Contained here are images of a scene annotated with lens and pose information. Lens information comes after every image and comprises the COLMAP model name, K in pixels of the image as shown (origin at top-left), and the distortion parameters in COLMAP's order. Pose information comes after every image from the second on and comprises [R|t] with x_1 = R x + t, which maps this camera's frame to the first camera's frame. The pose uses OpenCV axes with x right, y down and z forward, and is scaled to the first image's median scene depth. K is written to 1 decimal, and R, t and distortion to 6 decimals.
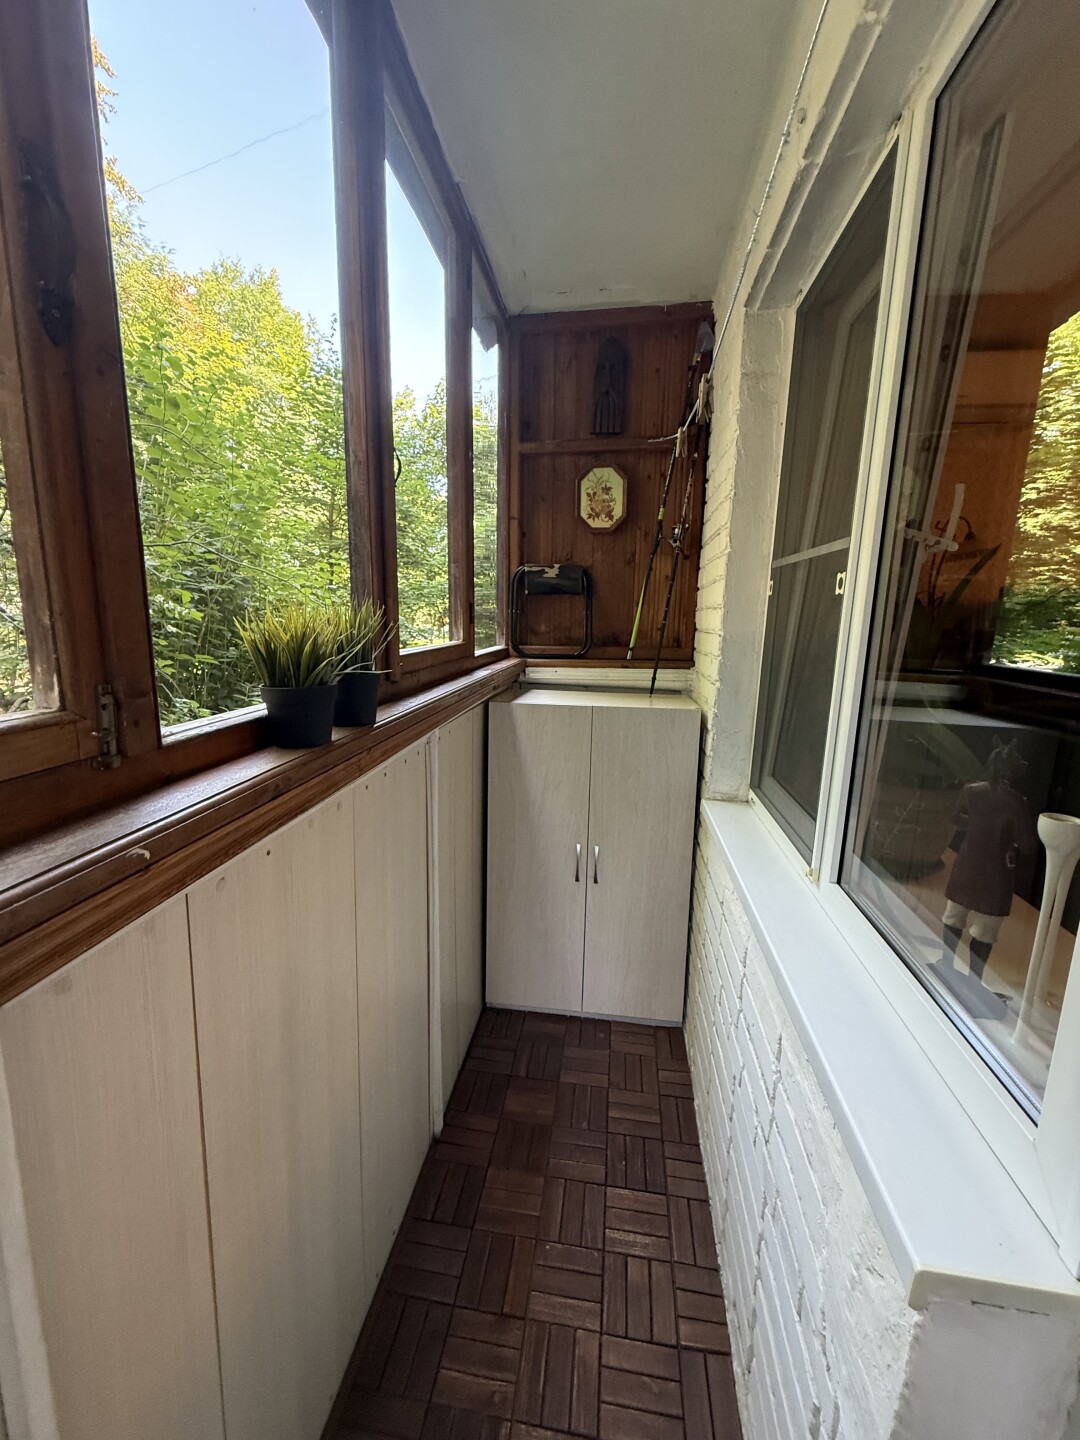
lens RADIAL K [[572.0, 0, 538.8], [0, 572.0, 718.1], [0, 0, 1]] dist [0.000718, 0.000392]
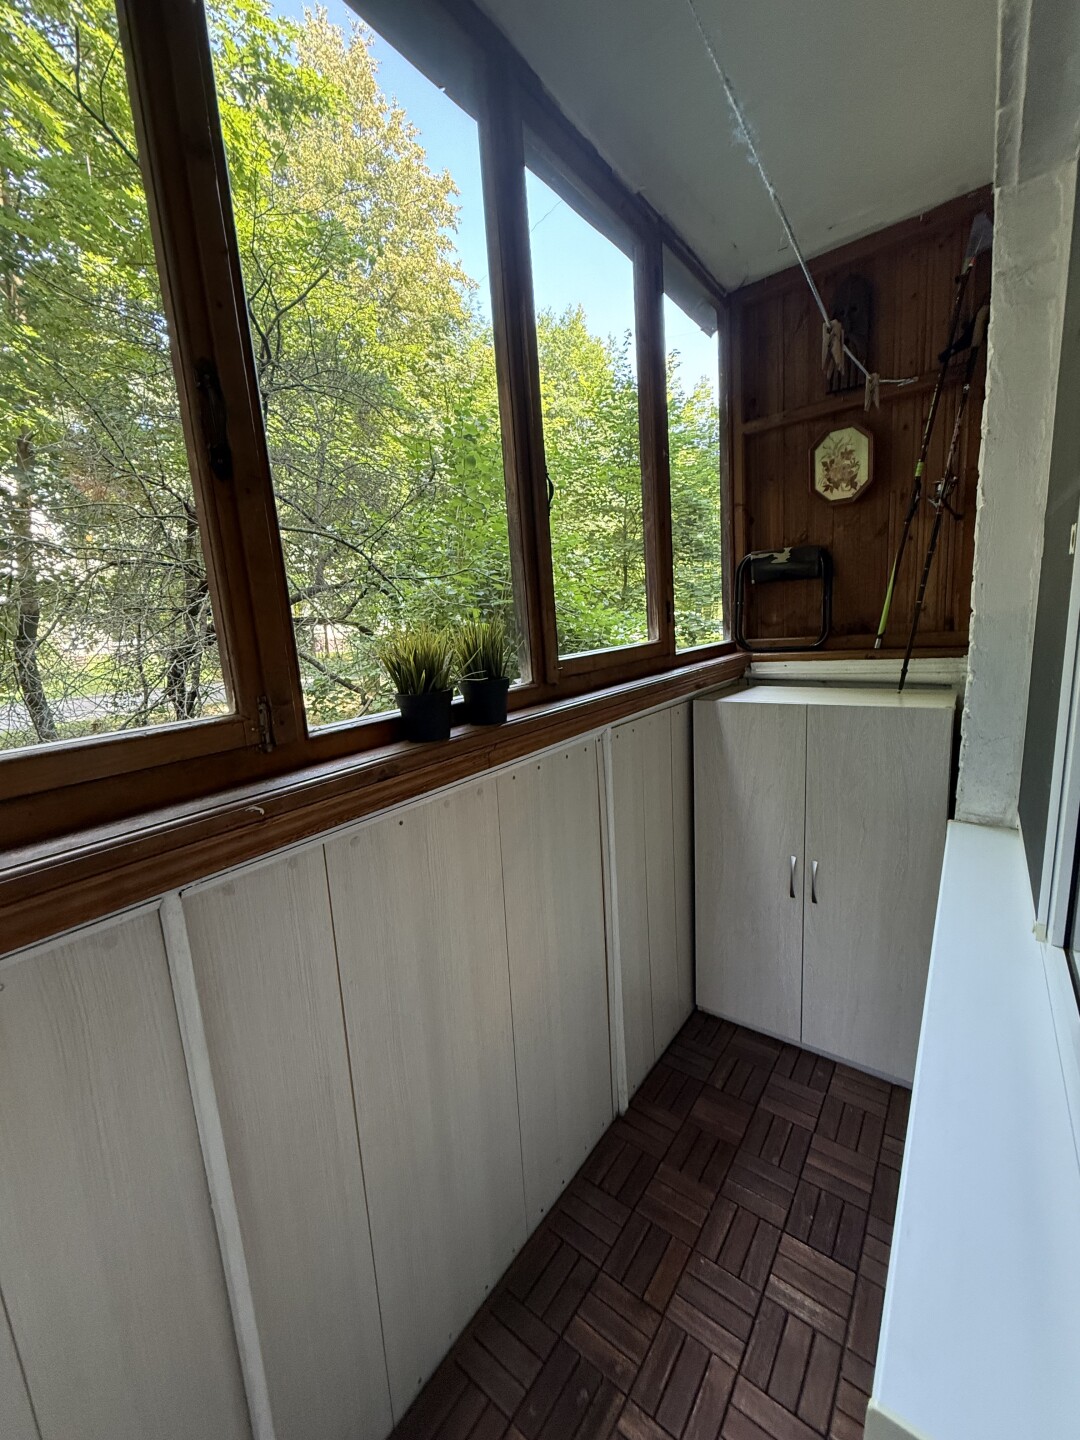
lens RADIAL K [[572.0, 0, 541.2], [0, 572.0, 717.8], [0, 0, 1]] dist [0.000718, 0.000392]
pose [[0.868056, 0.010854, -0.496347, 0.161027], [-0.006248, 0.999921, 0.010939, -0.006185], [0.496426, -0.006394, 0.868055, 0.015570]]
